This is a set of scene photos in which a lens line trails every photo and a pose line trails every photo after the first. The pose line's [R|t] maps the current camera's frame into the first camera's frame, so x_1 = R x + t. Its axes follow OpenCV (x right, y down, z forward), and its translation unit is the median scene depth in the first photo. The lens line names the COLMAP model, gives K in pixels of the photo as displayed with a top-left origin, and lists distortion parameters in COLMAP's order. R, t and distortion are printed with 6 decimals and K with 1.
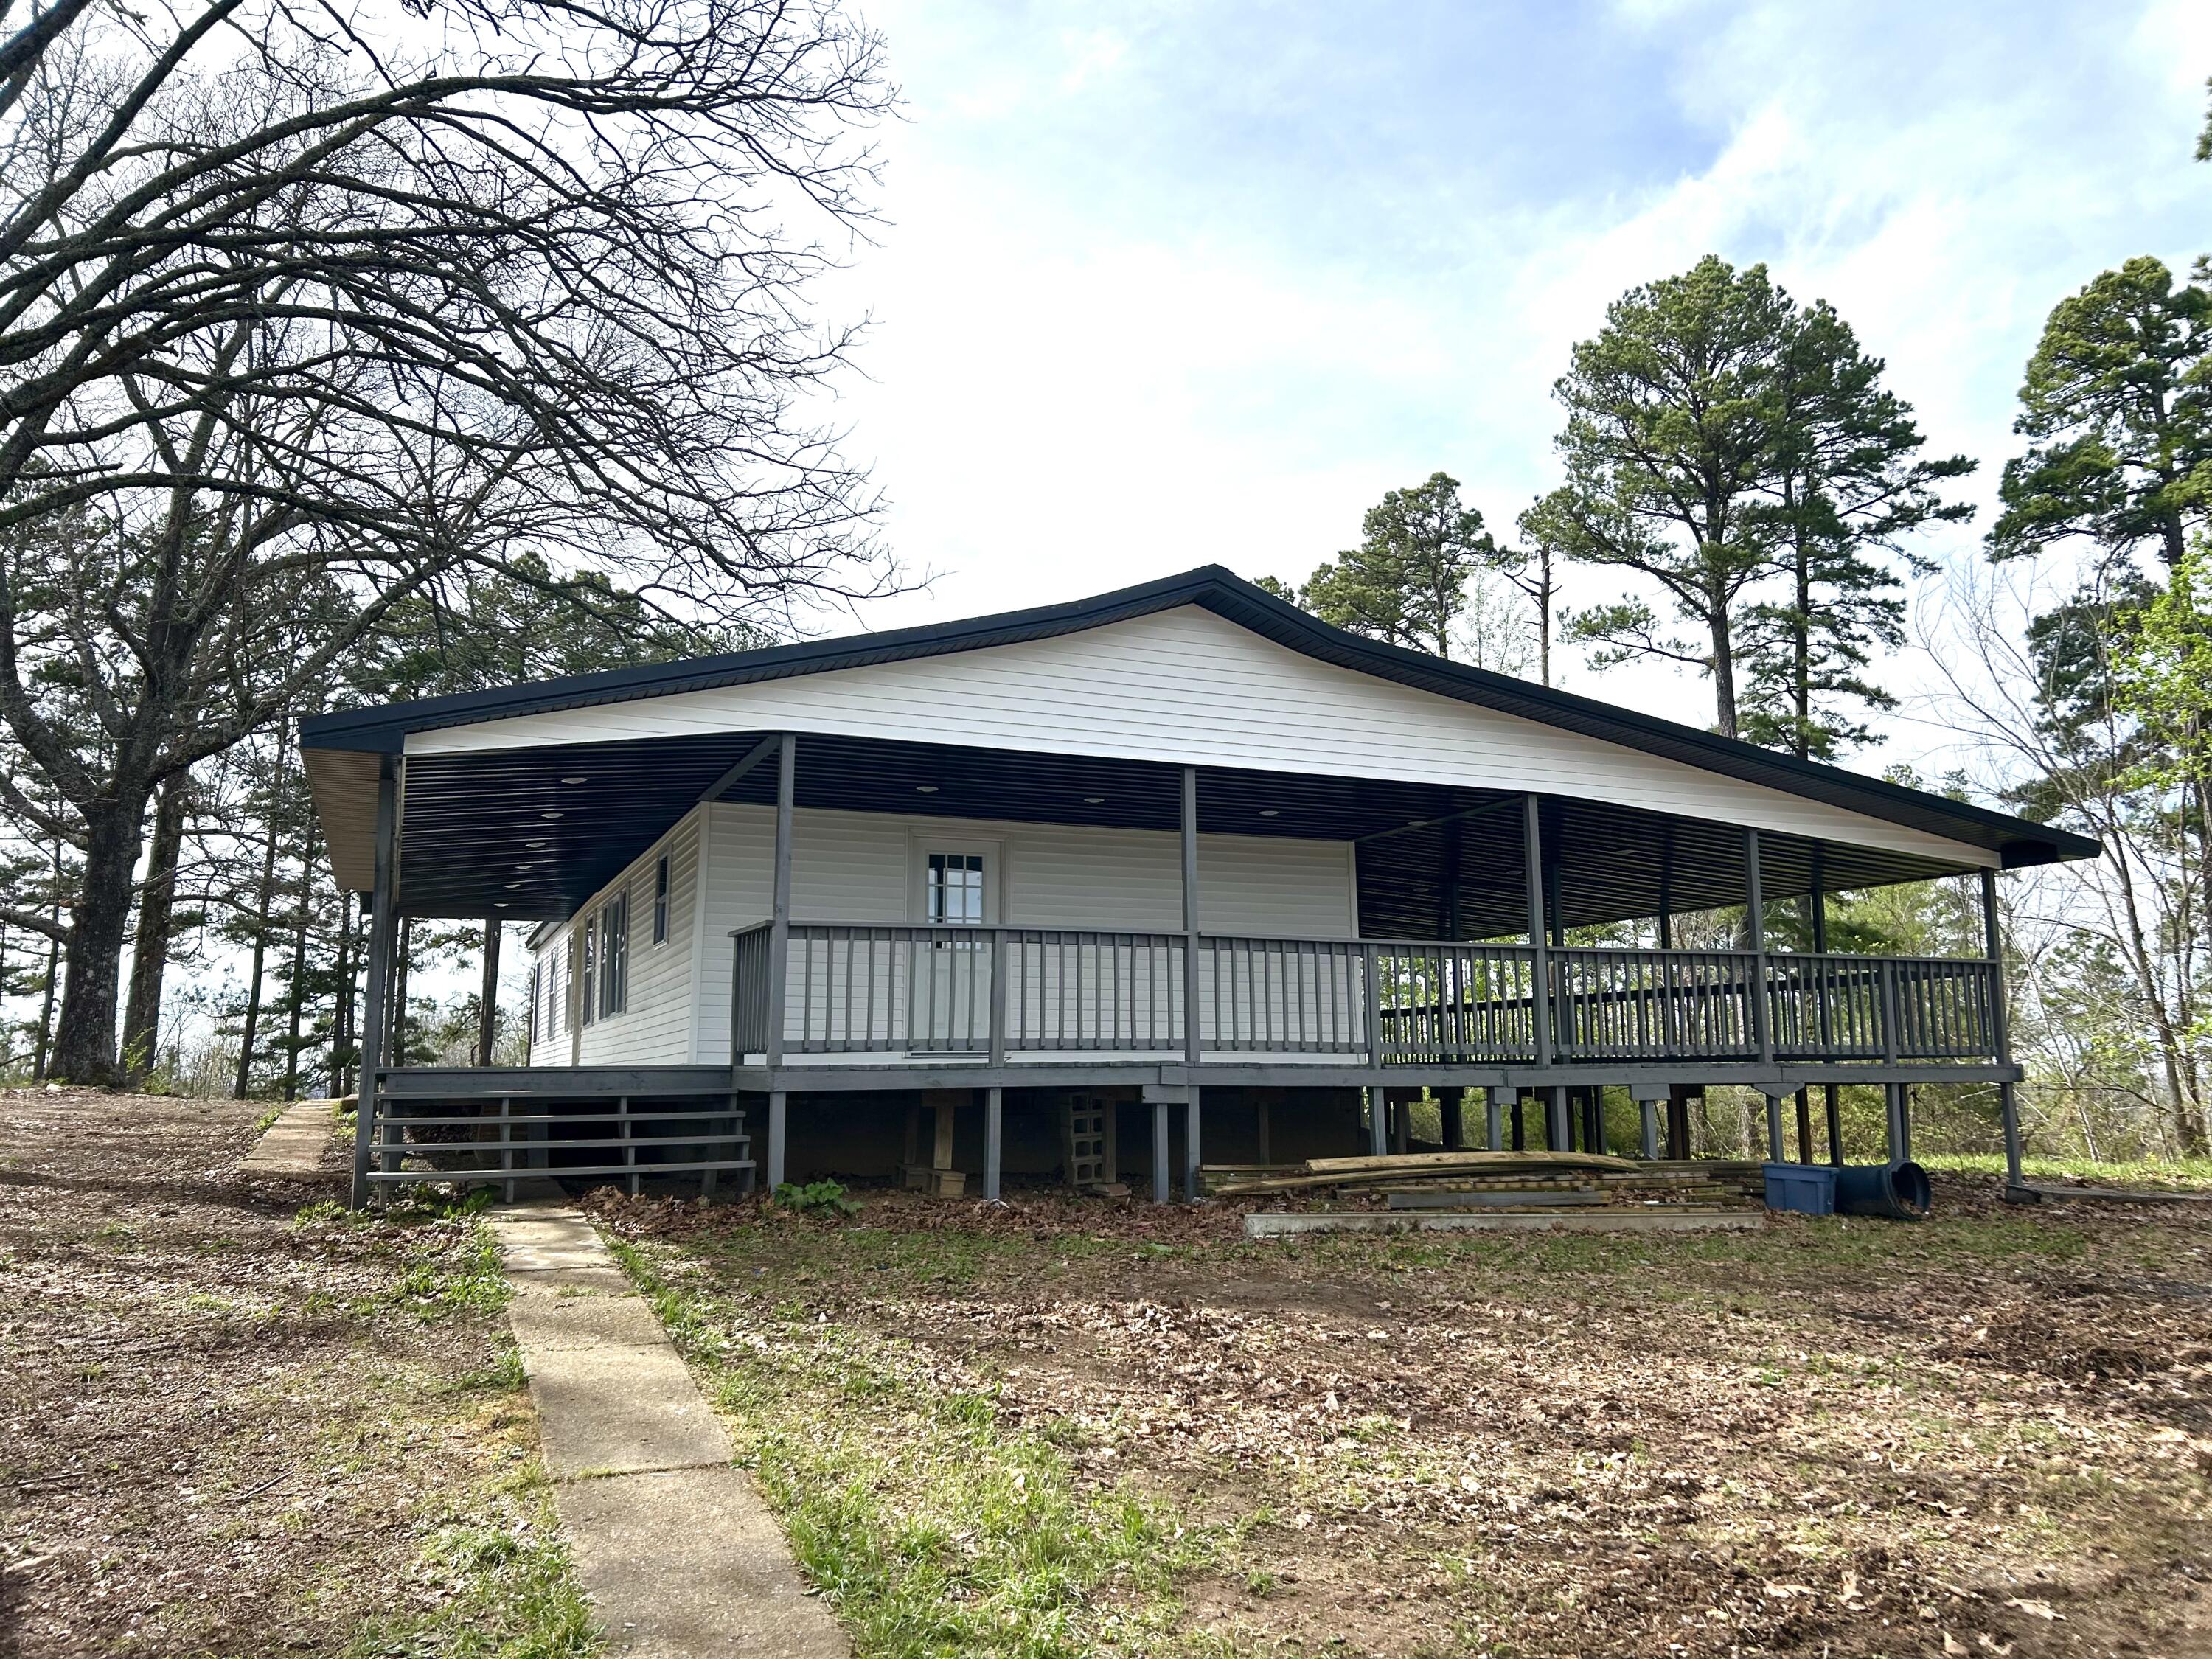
lens RADIAL K [[1664.9, 0, 1111.8], [0, 1664.9, 821.0], [0, 0, 1]] dist [0.039064, -0.015562]
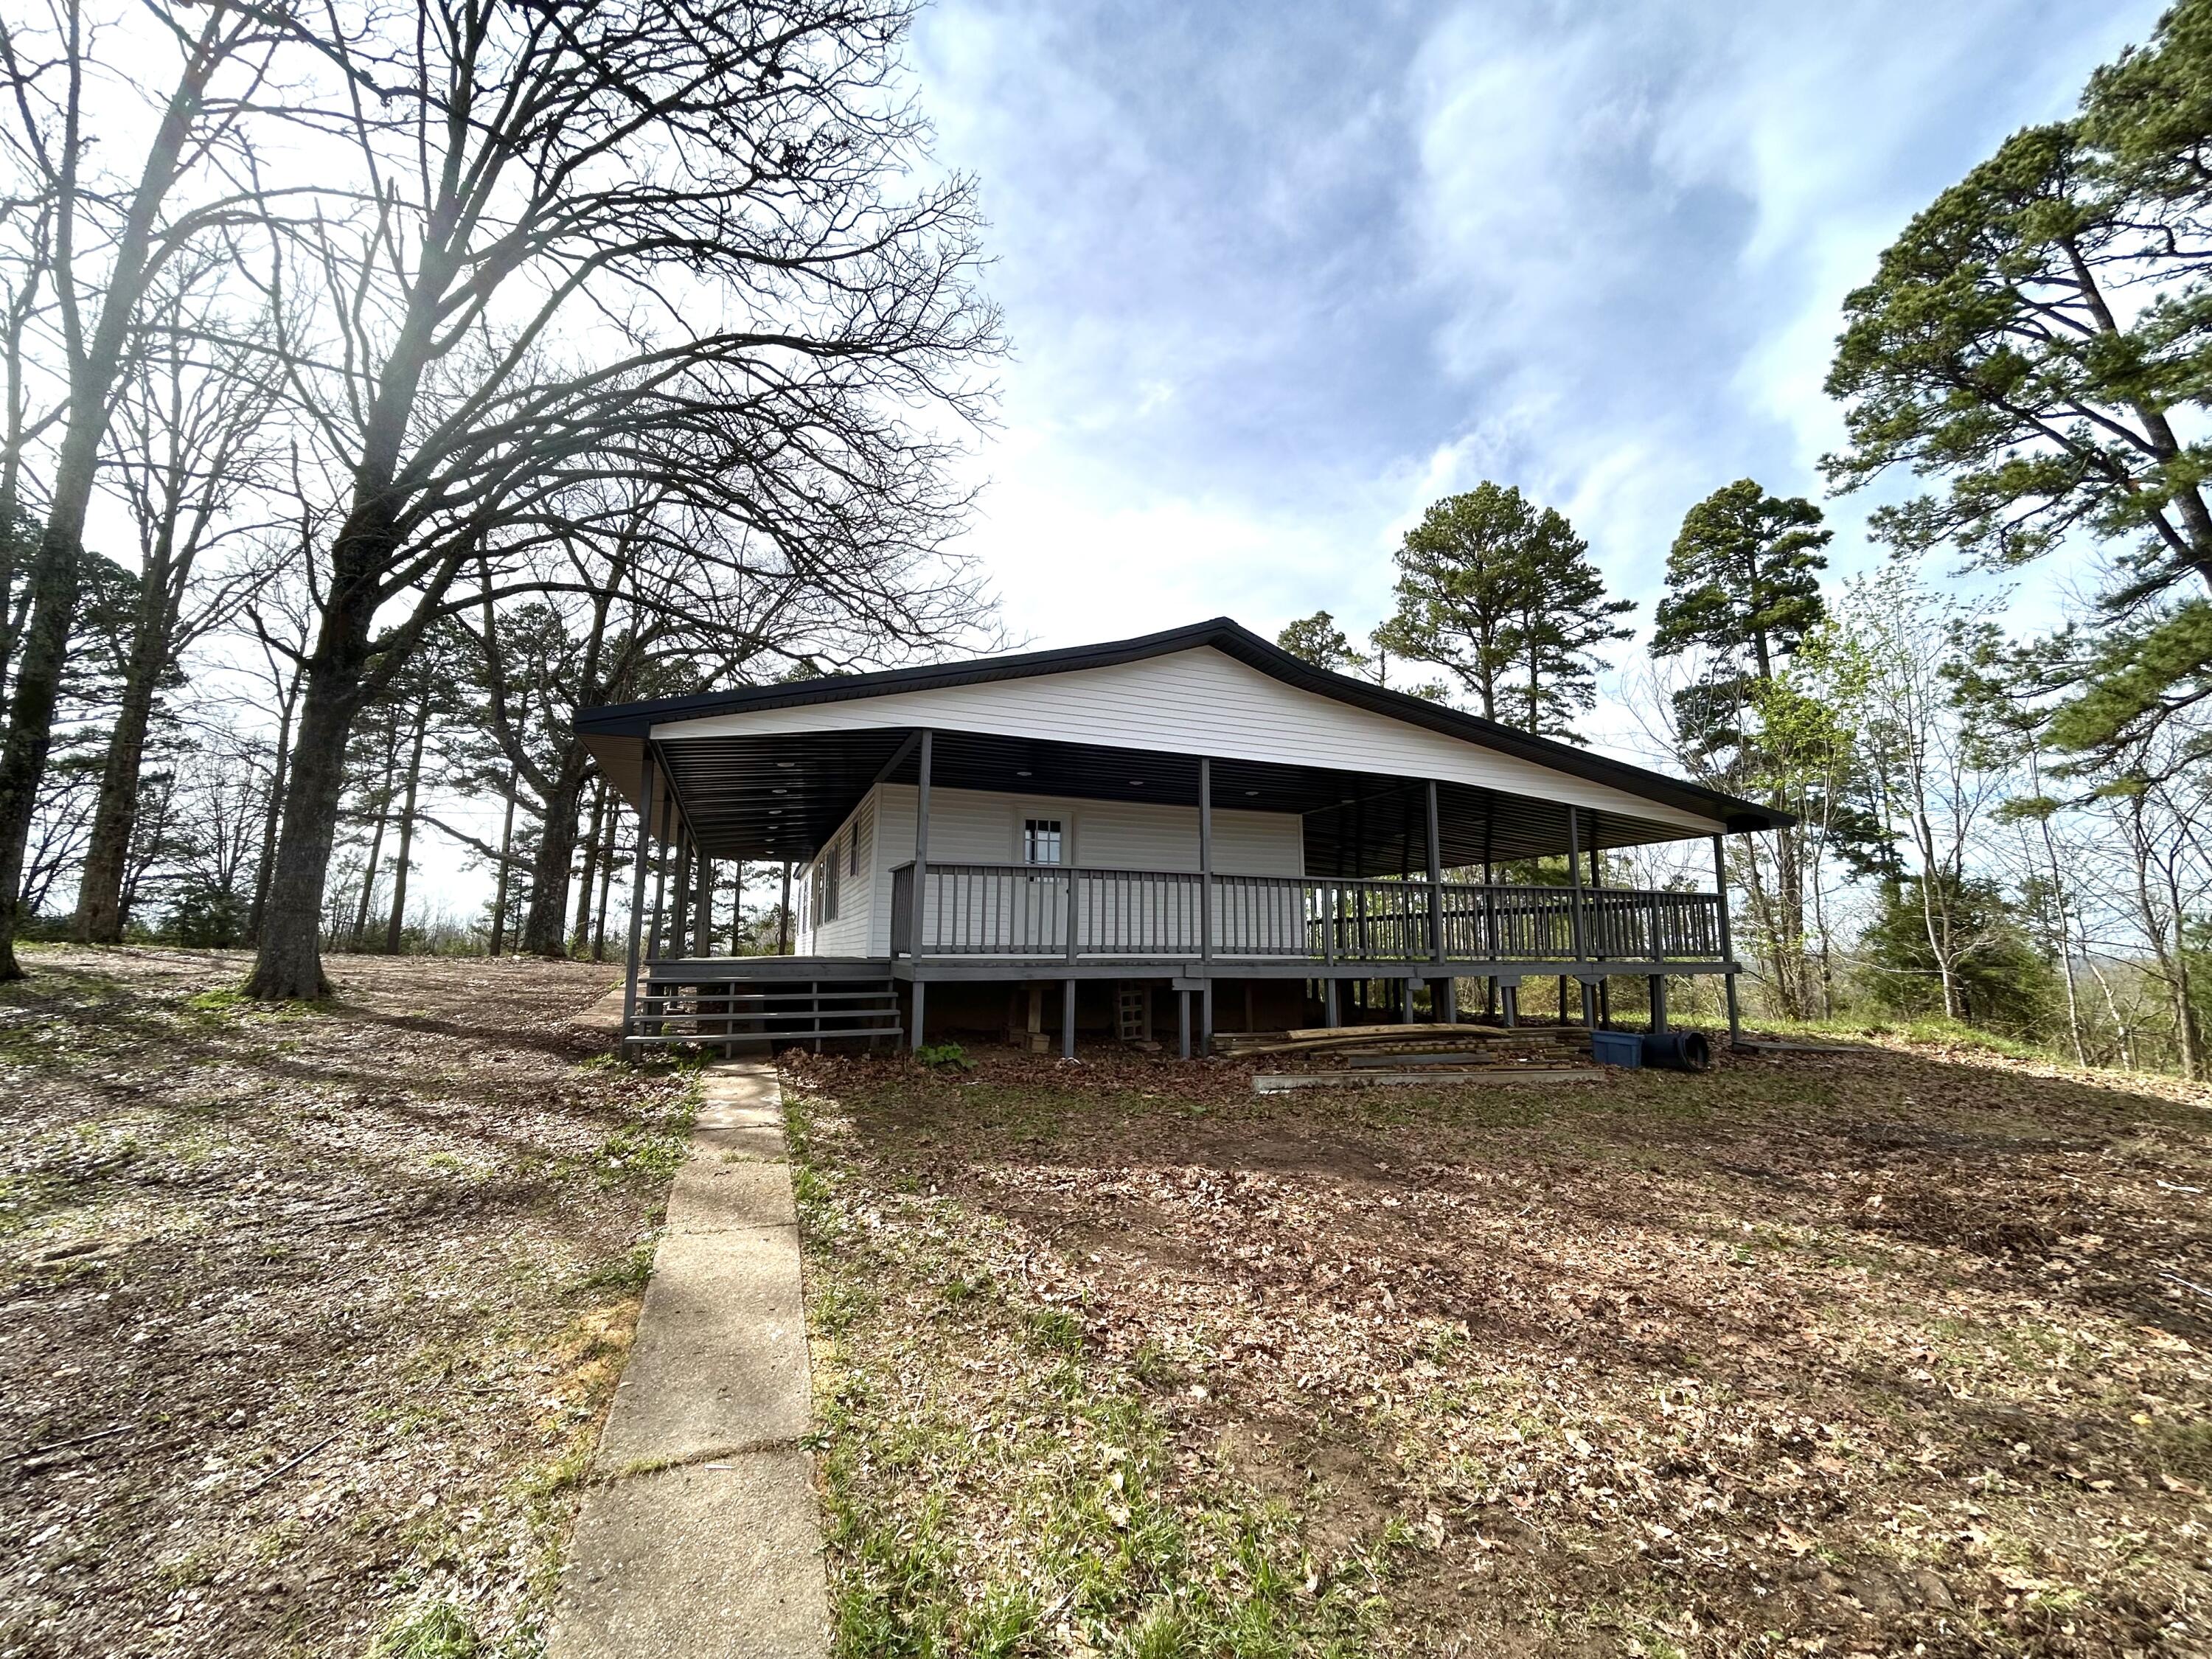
lens RADIAL K [[900.6, 0, 1126.0], [0, 900.6, 829.6], [0, 0, 1]] dist [-0.014148, 0.000118]
pose [[0.999971, 0.007564, -0.001046, -0.017414], [-0.007543, 0.999795, 0.018771, 0.012645], [0.001188, -0.018762, 0.999823, 0.175762]]
